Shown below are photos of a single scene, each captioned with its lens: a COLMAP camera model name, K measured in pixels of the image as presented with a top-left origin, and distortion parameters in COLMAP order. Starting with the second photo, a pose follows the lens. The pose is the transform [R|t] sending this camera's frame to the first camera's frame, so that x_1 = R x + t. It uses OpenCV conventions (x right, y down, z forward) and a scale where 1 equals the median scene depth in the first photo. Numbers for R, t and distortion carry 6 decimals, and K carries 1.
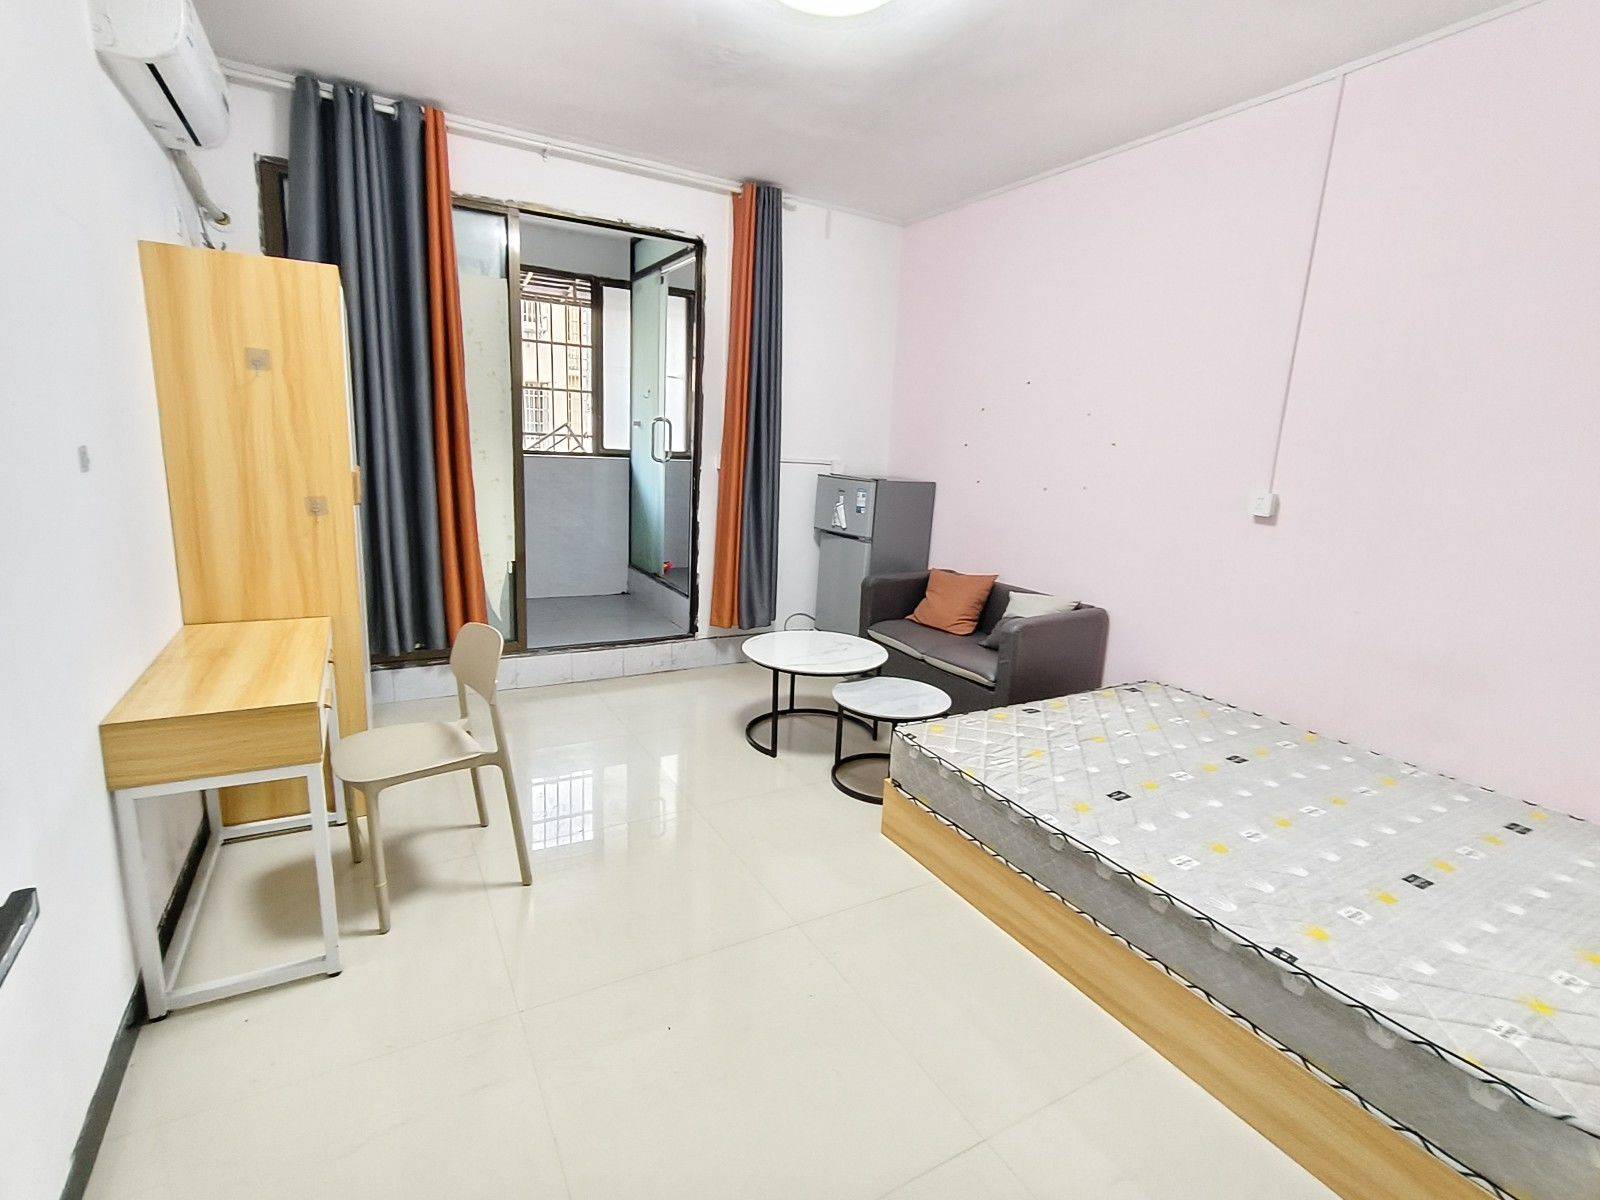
lens RADIAL K [[758.4, 0, 794.0], [0, 758.4, 588.1], [0, 0, 1]] dist [-0.001714, 0.000887]
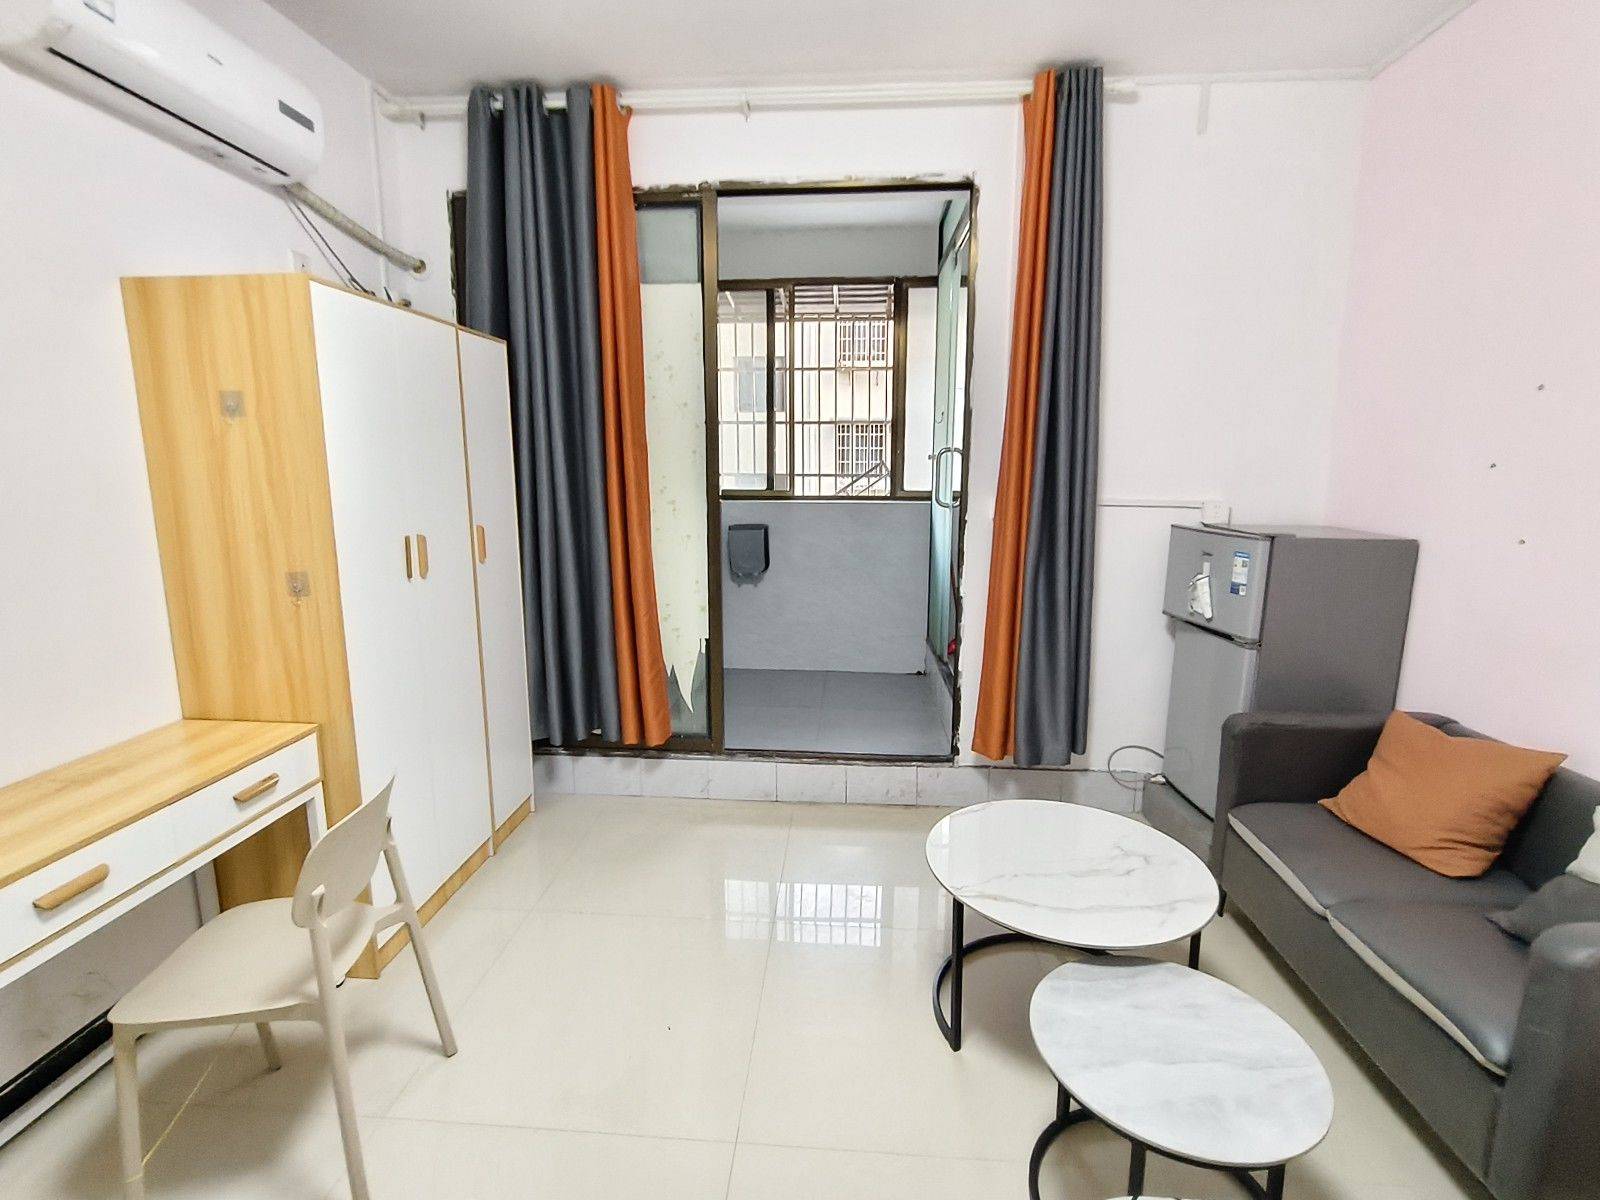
lens RADIAL K [[758.4, 0, 794.0], [0, 758.4, 588.1], [0, 0, 1]] dist [-0.001714, 0.000887]
pose [[0.828368, 0.043941, -0.558459, 0.132905], [-0.070101, 0.997214, -0.025517, -0.068692], [0.555782, 0.060286, 0.829140, 0.362933]]
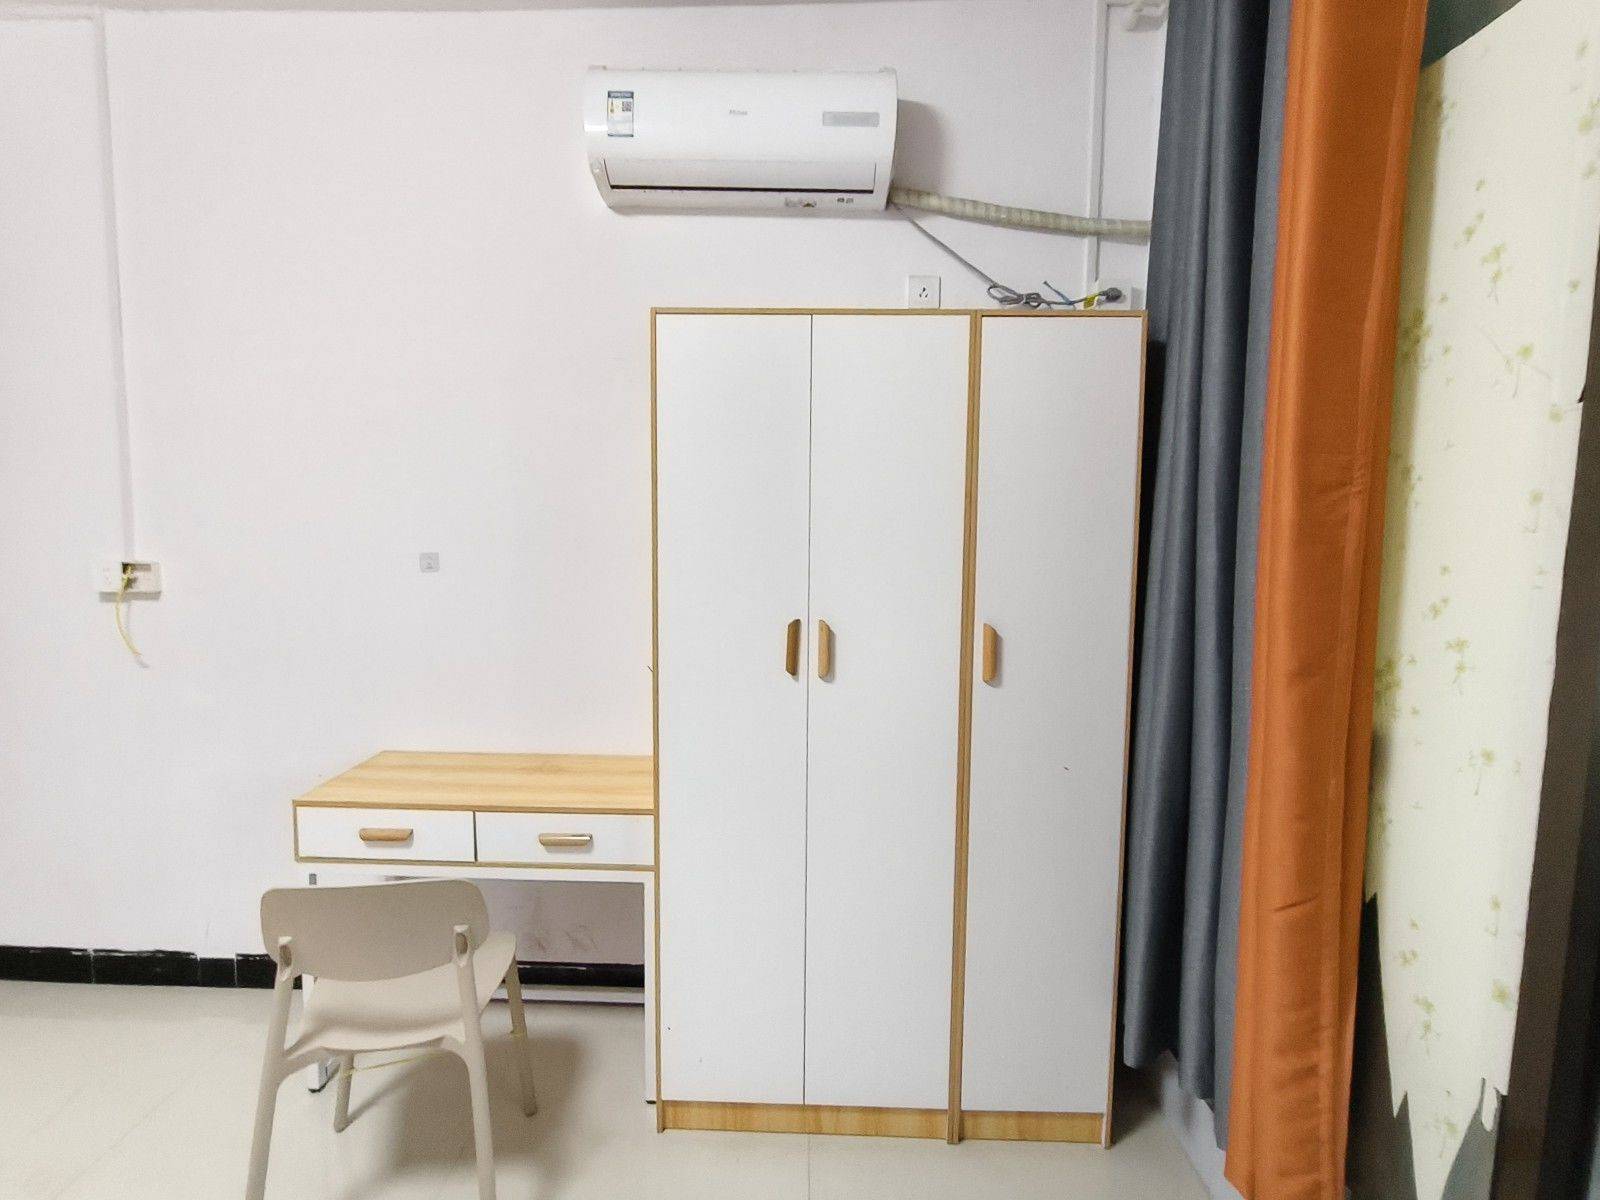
lens RADIAL K [[758.4, 0, 794.0], [0, 758.4, 588.1], [0, 0, 1]] dist [-0.001714, 0.000887]
pose [[-0.509867, 0.018953, -0.860045, -0.043812], [-0.206221, 0.967913, 0.143585, -0.168088], [0.835170, 0.250568, -0.489598, 0.822283]]
